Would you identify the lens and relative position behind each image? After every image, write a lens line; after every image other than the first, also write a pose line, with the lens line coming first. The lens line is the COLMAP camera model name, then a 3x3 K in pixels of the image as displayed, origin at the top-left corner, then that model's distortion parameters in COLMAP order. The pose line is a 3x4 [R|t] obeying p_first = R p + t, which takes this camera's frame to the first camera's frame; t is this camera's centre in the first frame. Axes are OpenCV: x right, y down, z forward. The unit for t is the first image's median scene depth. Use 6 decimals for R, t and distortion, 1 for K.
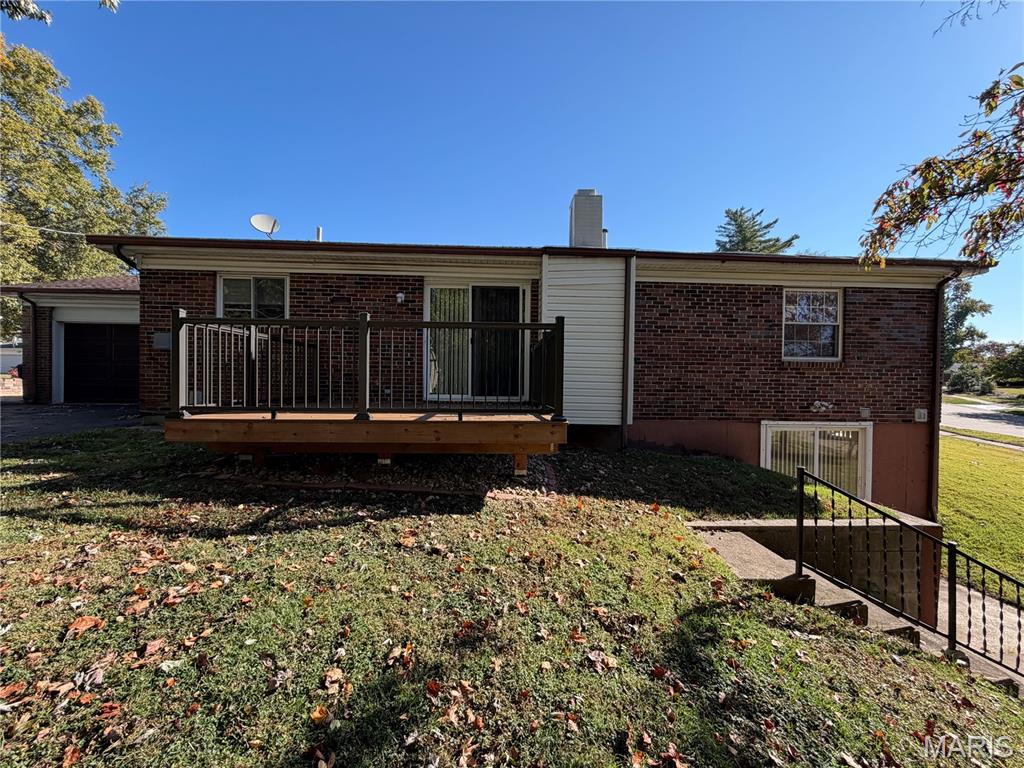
lens RADIAL K [[406.2, 0, 509.3], [0, 406.2, 385.8], [0, 0, 1]] dist [-0.001110, -0.000322]
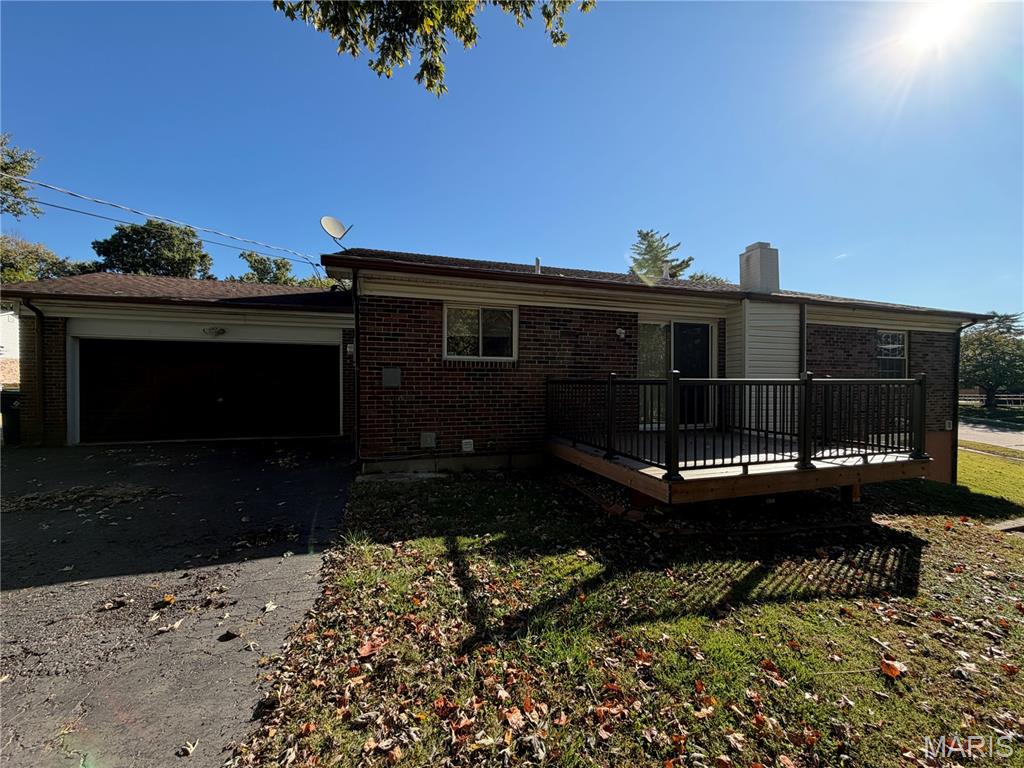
lens RADIAL K [[406.2, 0, 509.3], [0, 406.2, 385.8], [0, 0, 1]] dist [-0.001110, -0.000322]
pose [[0.964994, -0.013867, 0.261904, -0.814517], [0.013555, 0.999904, 0.002997, -0.089323], [-0.261920, 0.000658, 0.965089, 0.075902]]
